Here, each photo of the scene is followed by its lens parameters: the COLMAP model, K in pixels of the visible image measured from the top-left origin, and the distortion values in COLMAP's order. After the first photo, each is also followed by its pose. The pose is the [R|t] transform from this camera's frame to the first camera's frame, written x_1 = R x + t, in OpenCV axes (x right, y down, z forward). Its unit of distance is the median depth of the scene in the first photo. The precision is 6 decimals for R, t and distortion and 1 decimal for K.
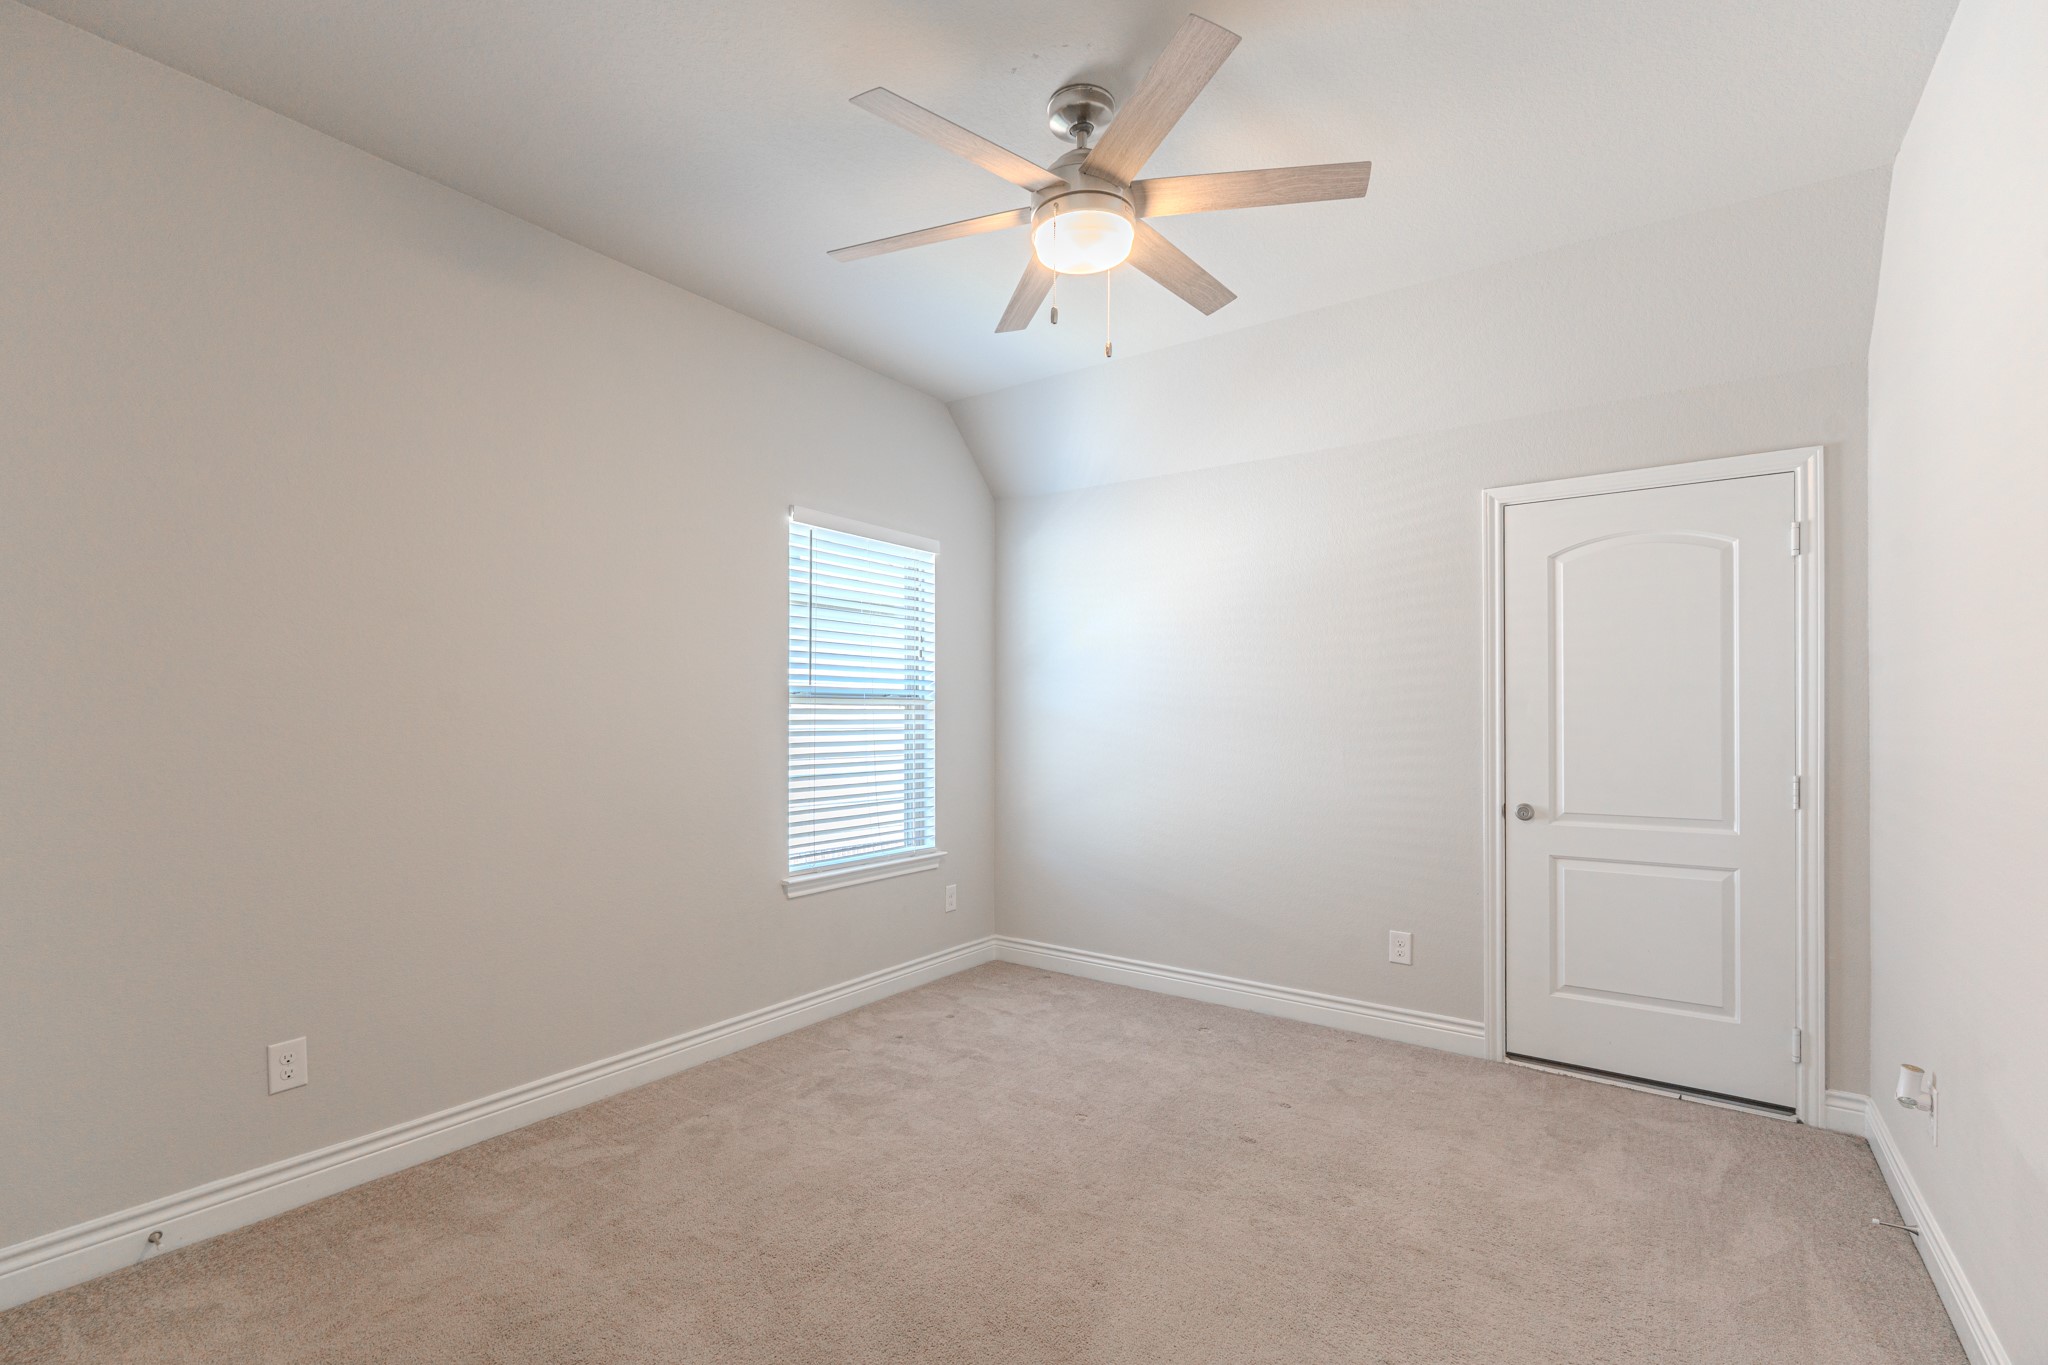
lens RADIAL K [[910.5, 0, 1026.2], [0, 910.5, 700.3], [0, 0, 1]] dist [0.001461, -0.001231]
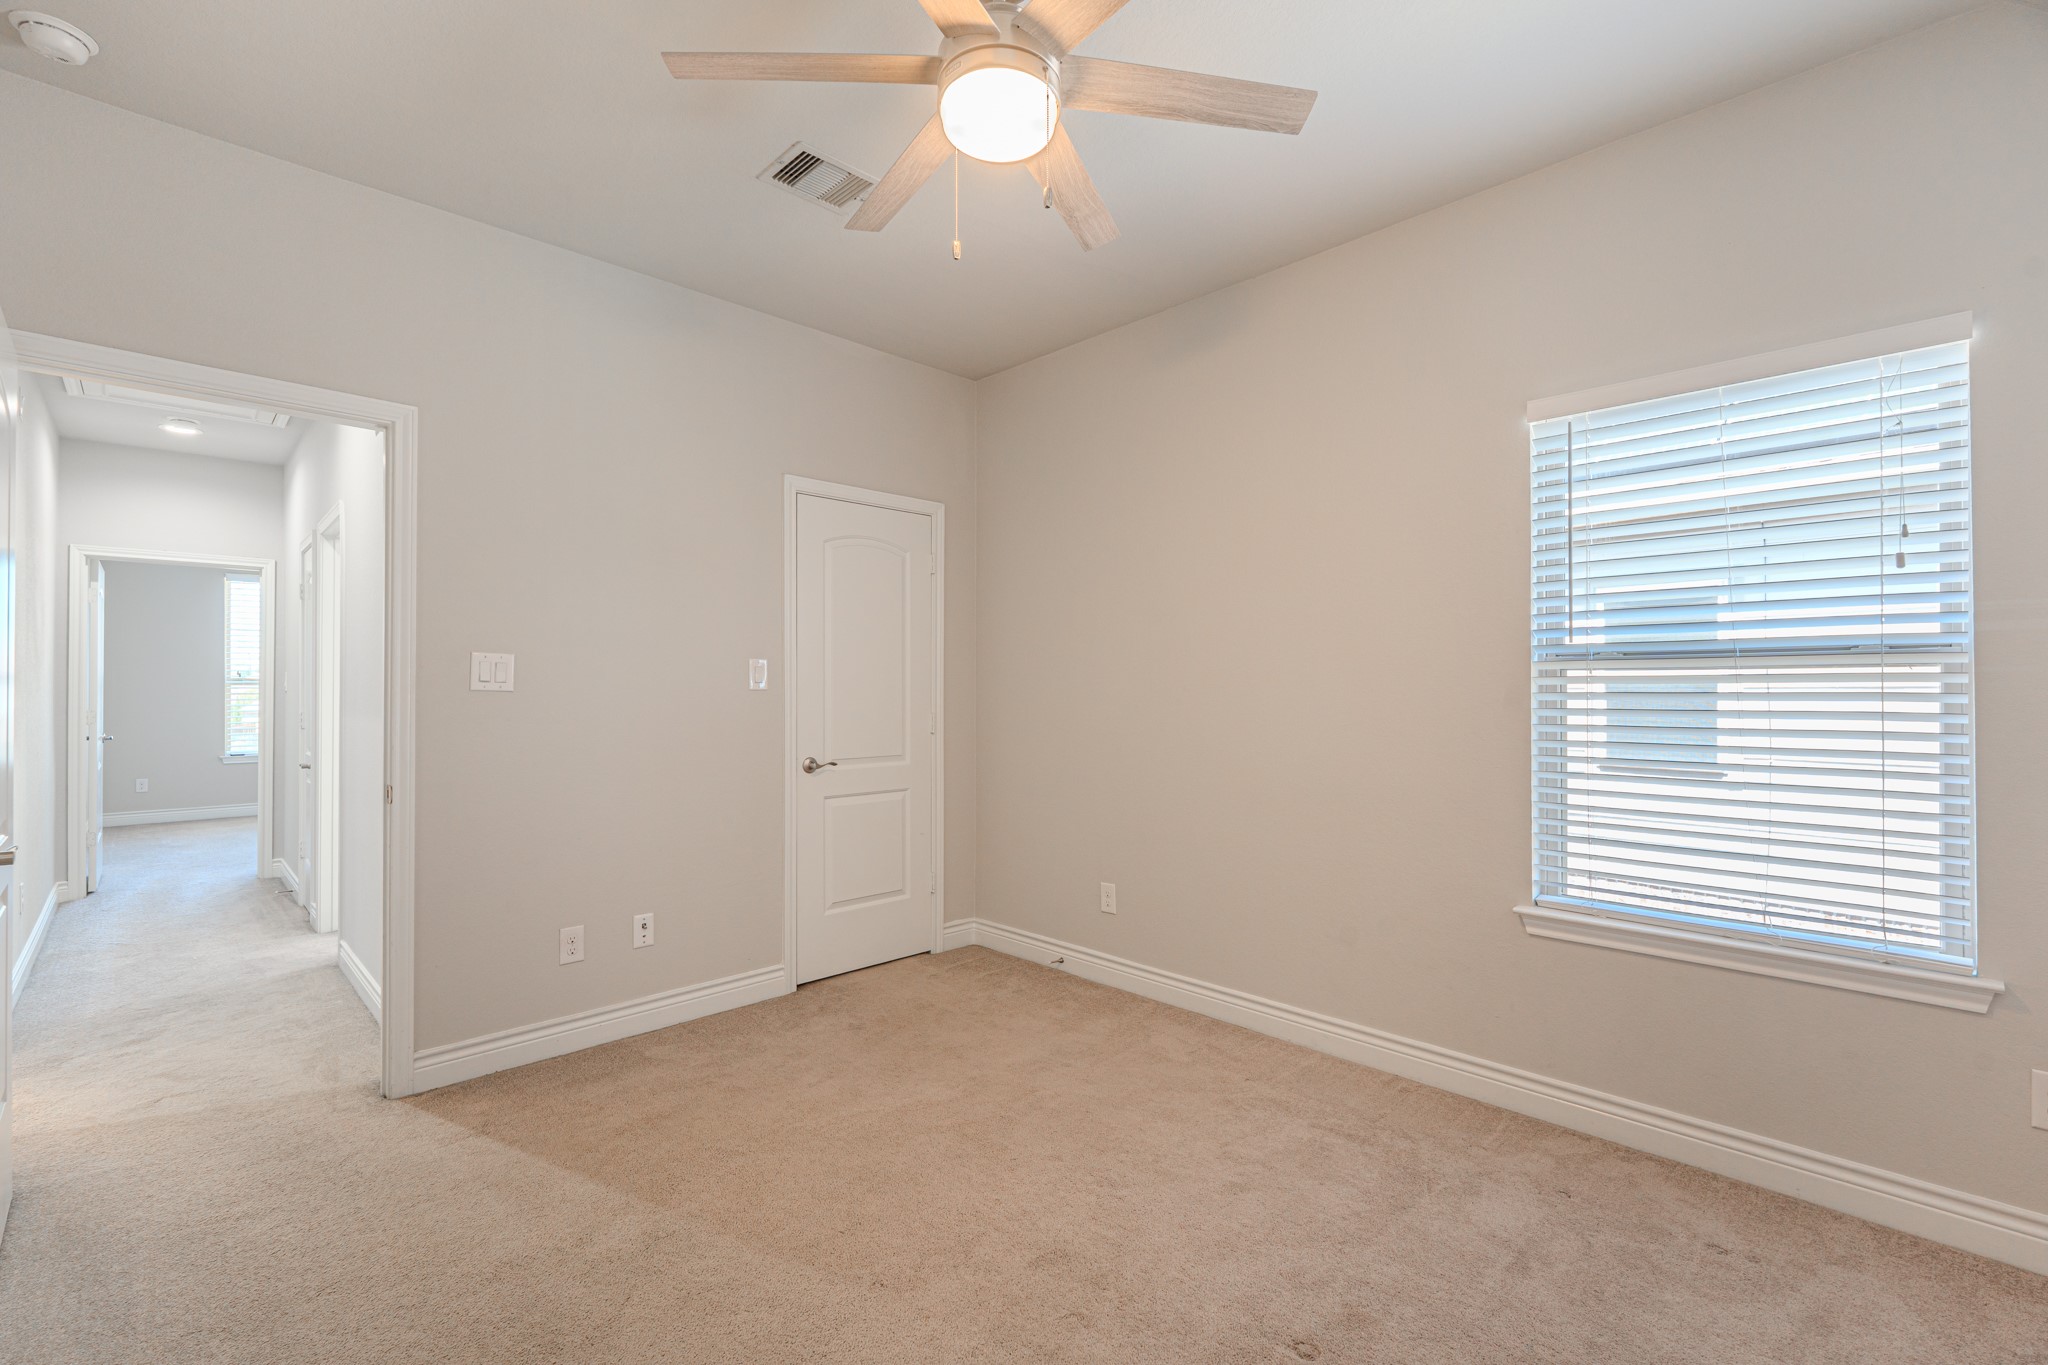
lens RADIAL K [[910.5, 0, 1009.3], [0, 910.5, 671.7], [0, 0, 1]] dist [0.001461, -0.001231]
pose [[-0.195808, -0.020431, -0.980429, 0.527716], [0.017622, 0.999548, -0.024349, 0.014511], [0.980484, -0.022045, -0.195359, 0.704055]]
